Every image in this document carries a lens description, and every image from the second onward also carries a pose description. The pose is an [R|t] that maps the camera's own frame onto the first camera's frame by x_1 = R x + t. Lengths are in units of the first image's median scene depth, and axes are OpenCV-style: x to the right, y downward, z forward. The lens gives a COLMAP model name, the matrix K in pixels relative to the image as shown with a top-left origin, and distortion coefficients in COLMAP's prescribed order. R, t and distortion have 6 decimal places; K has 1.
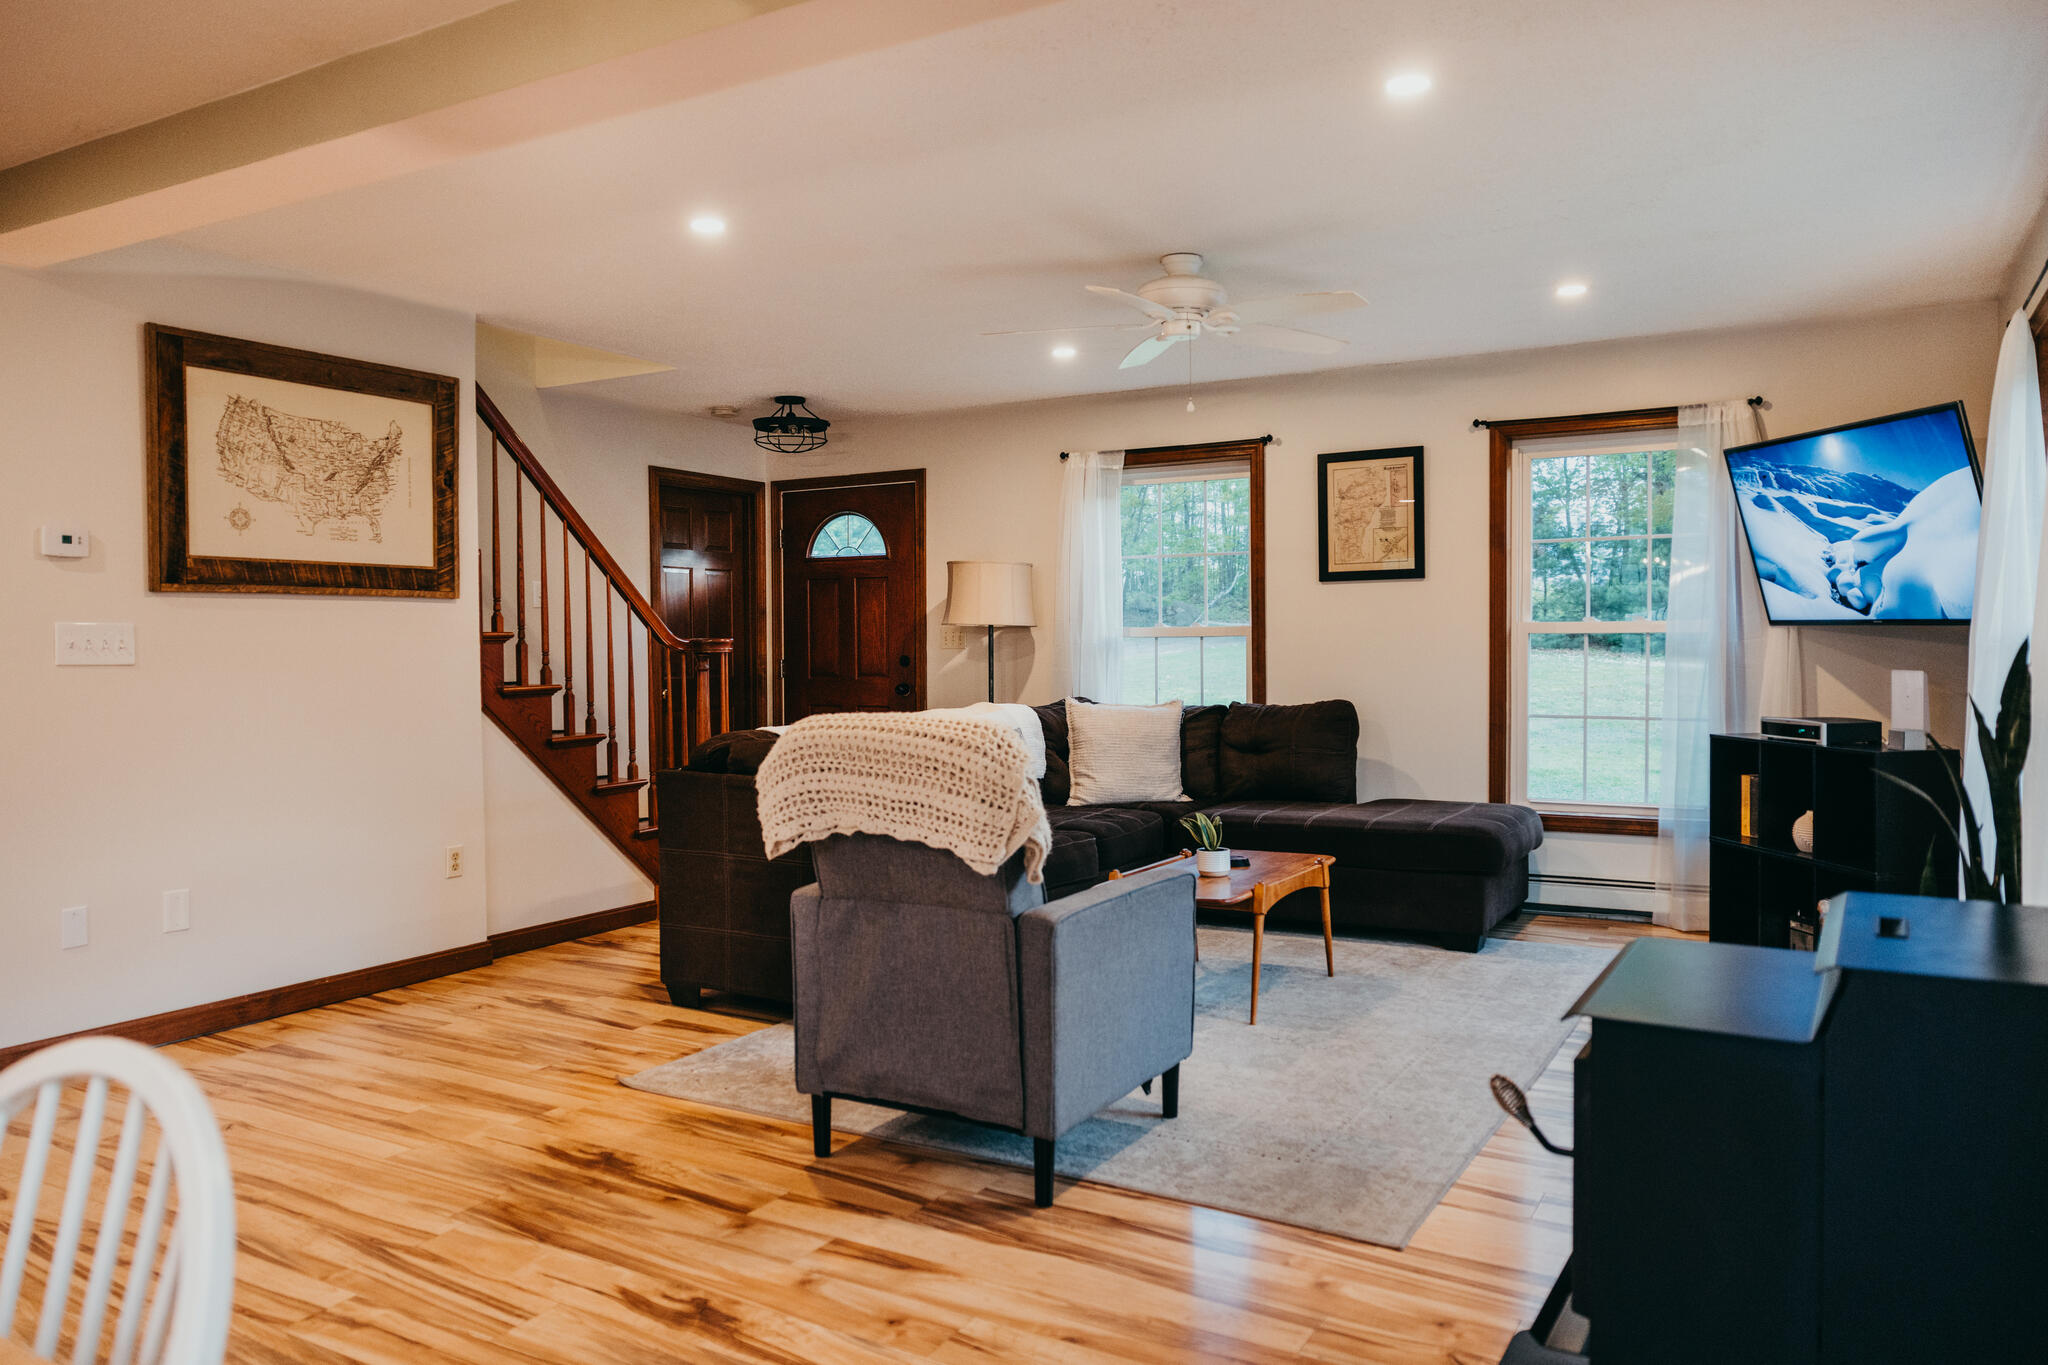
lens RADIAL K [[1403.3, 0, 1024.0], [0, 1403.3, 682.5], [0, 0, 1]] dist [-0.002510, 0.026364]
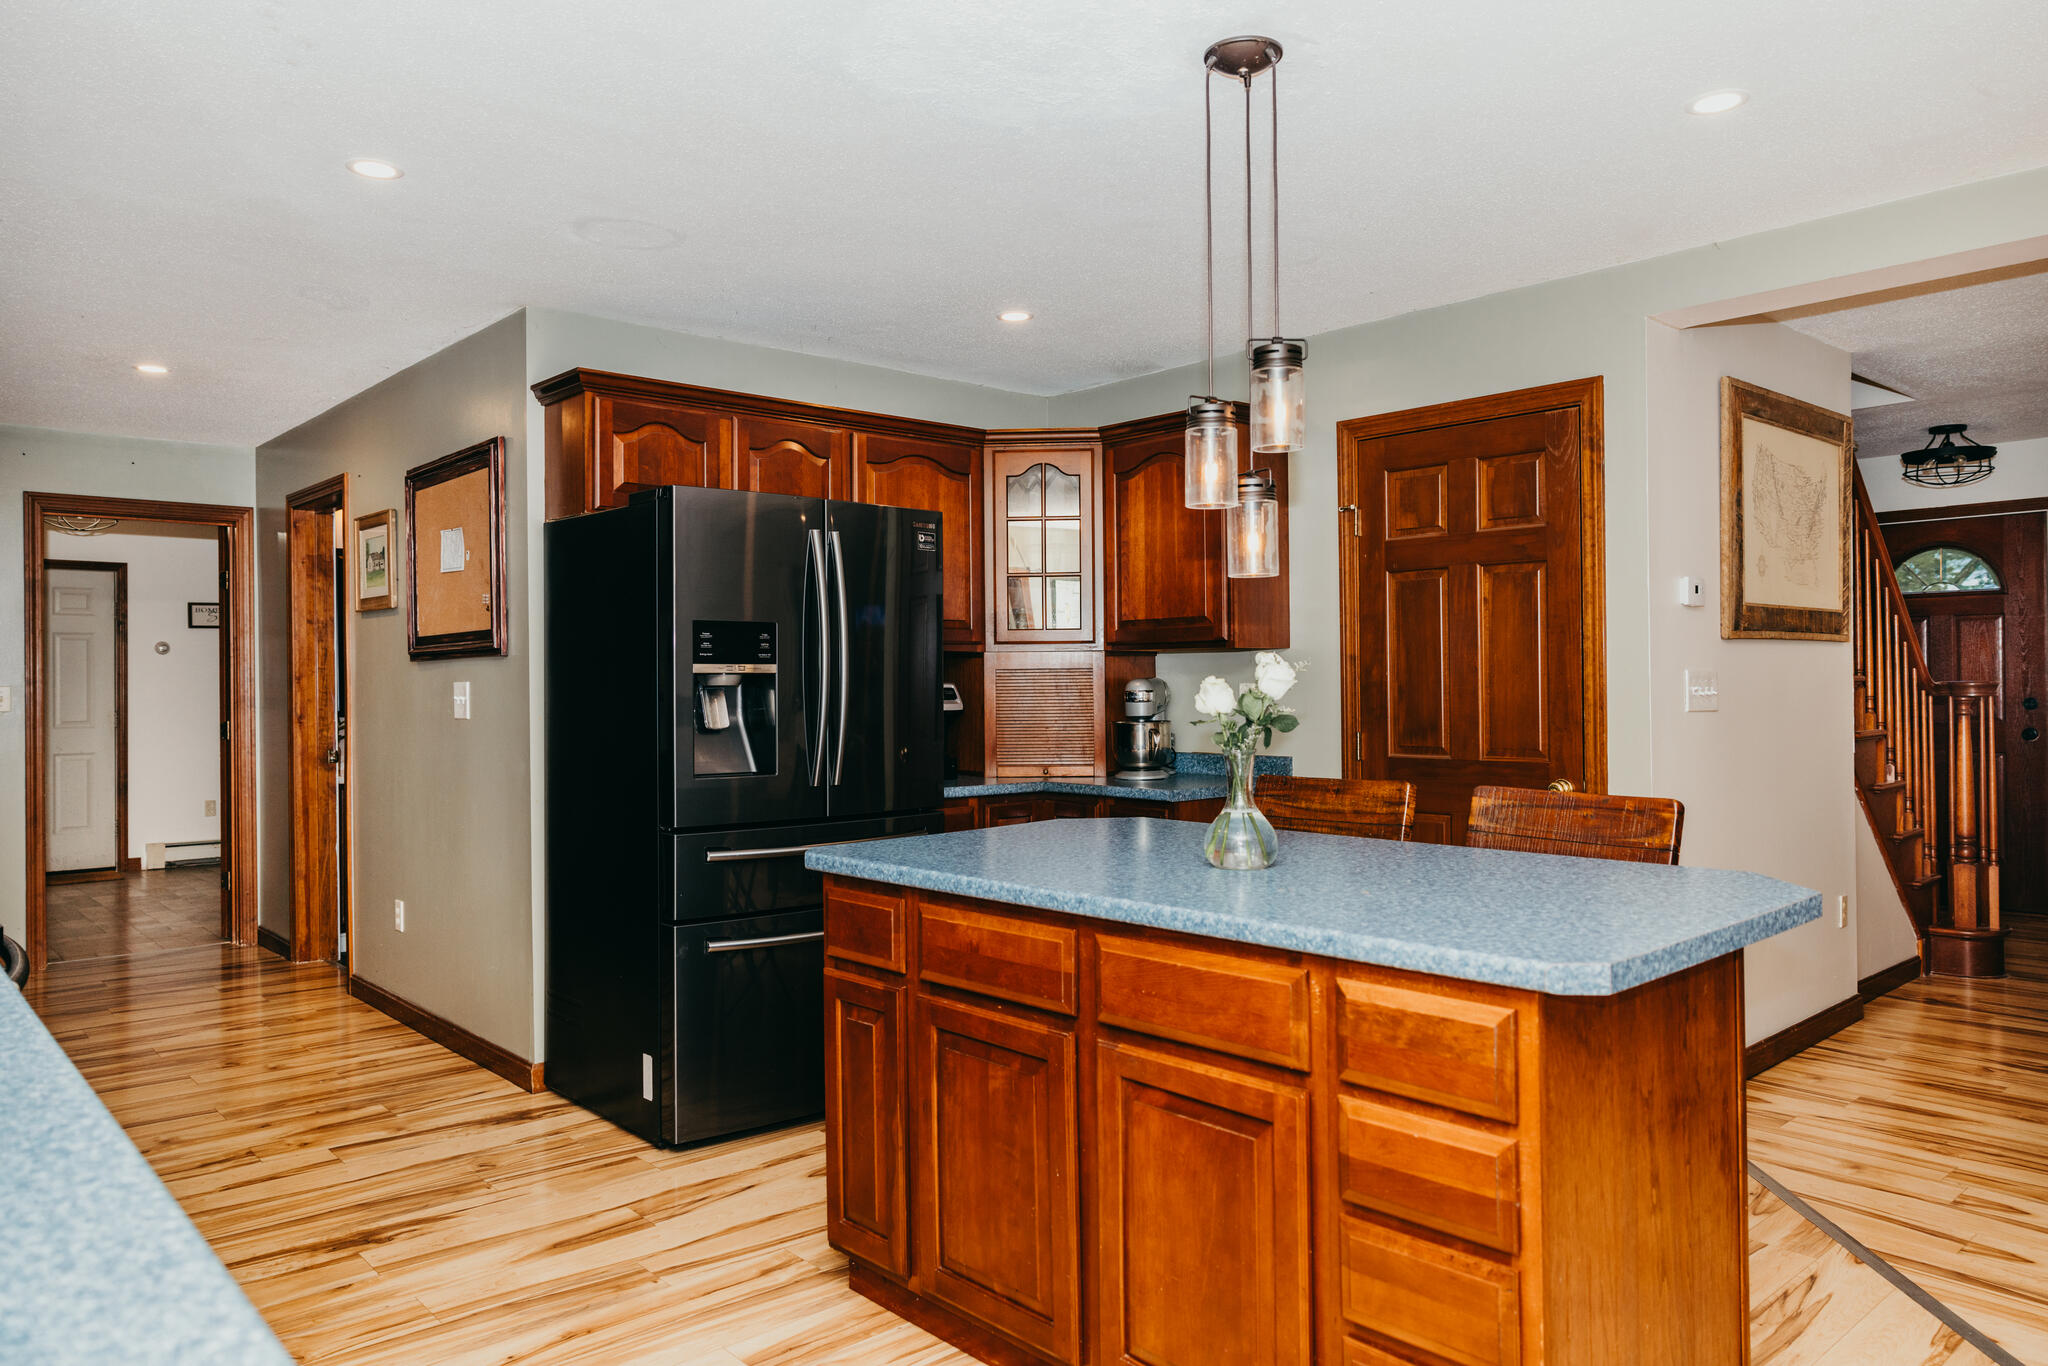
lens RADIAL K [[1338.2, 0, 1024.0], [0, 1338.2, 683.0], [0, 0, 1]] dist [-0.004187, -0.001350]
pose [[0.954147, -0.009500, -0.299189, -0.527782], [0.000447, 0.999540, -0.030313, -0.002702], [0.299339, 0.028790, 0.953712, -0.046874]]
